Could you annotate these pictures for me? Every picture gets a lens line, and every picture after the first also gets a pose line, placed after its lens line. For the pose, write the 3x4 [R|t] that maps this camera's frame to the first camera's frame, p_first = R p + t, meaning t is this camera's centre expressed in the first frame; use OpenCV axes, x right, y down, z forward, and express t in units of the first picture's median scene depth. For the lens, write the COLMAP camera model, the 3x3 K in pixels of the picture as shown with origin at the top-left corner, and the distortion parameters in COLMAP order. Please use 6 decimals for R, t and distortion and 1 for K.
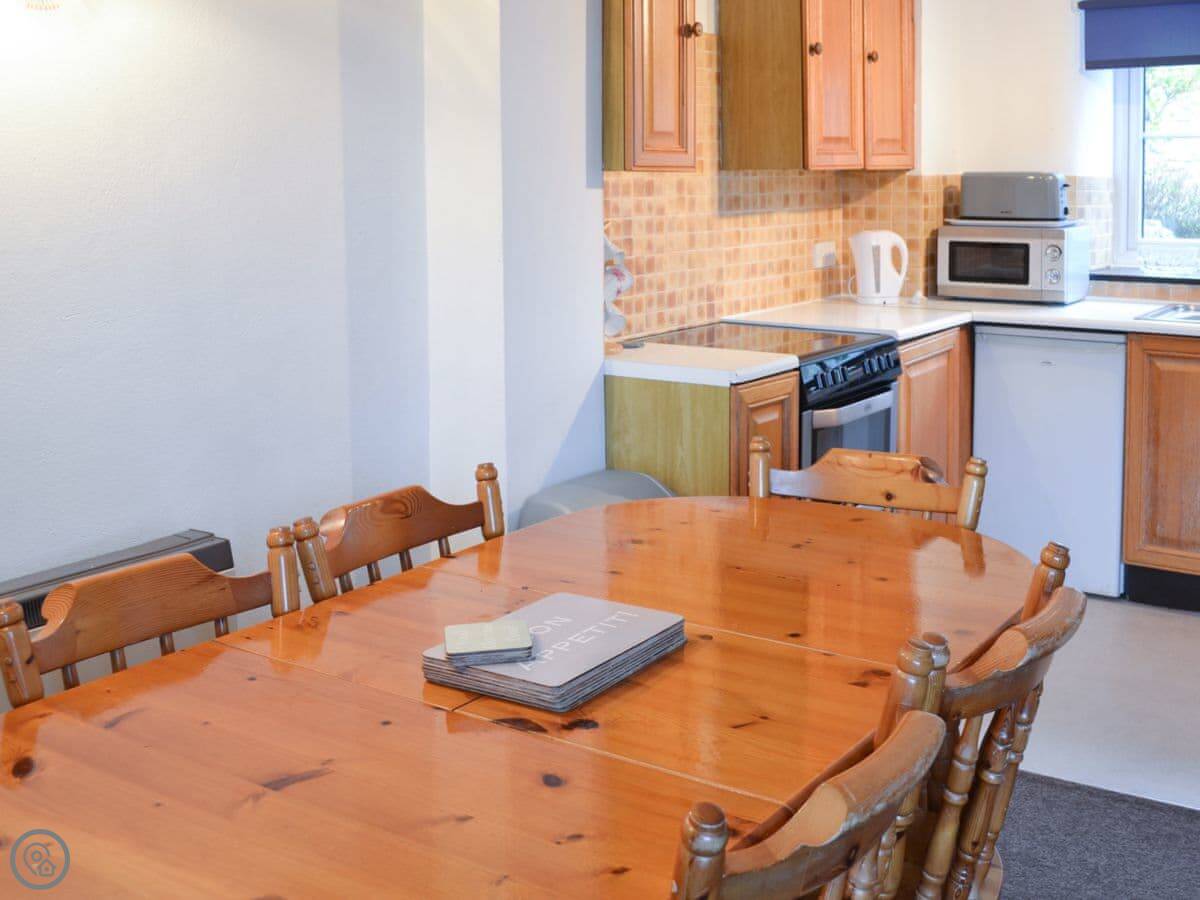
lens RADIAL K [[1406.7, 0, 600.0], [0, 1406.7, 450.0], [0, 0, 1]] dist [-0.075069, -0.006734]
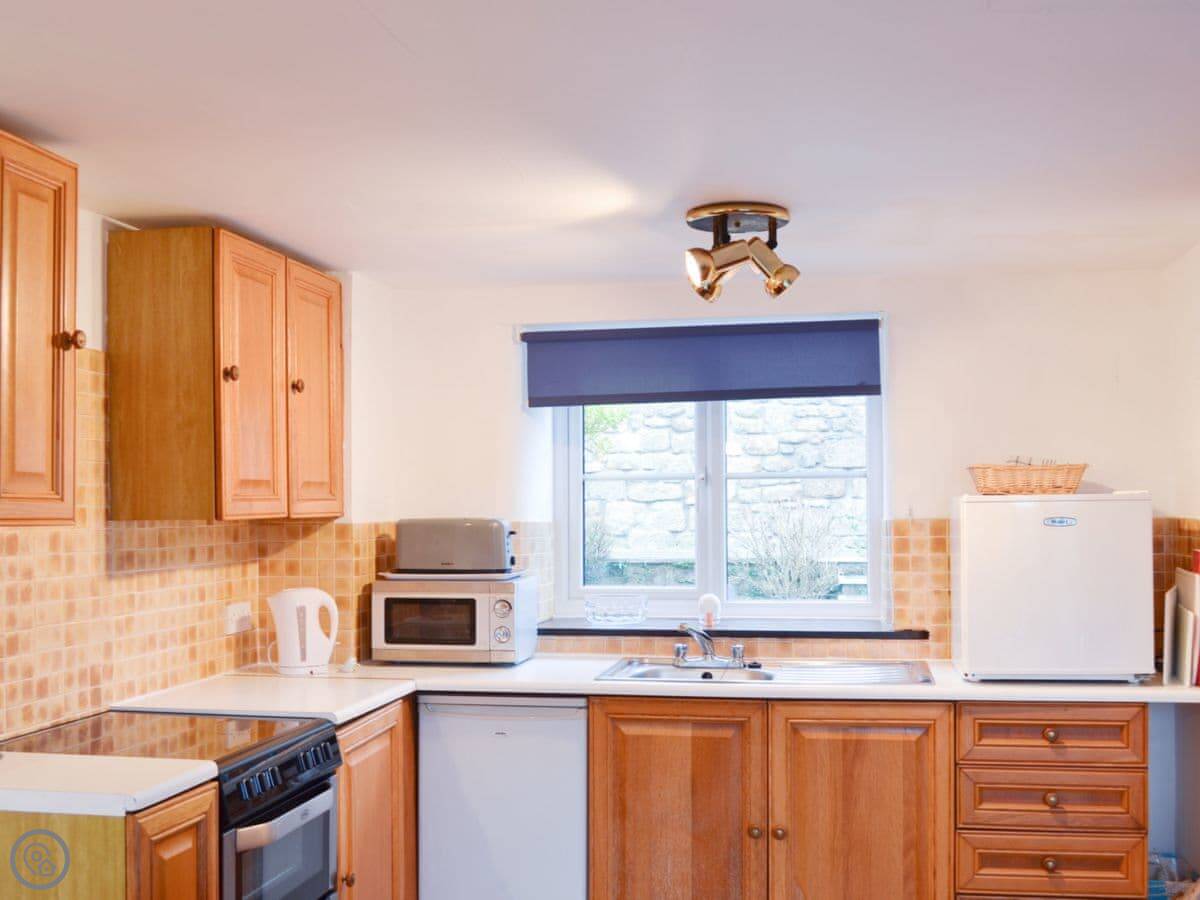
lens RADIAL K [[1406.7, 0, 600.0], [0, 1406.7, 450.0], [0, 0, 1]] dist [-0.075069, -0.006734]
pose [[0.910685, 0.019491, 0.412640, 0.012426], [0.078176, 0.972706, -0.218477, -0.041122], [-0.405636, 0.231222, 0.884305, 0.169022]]
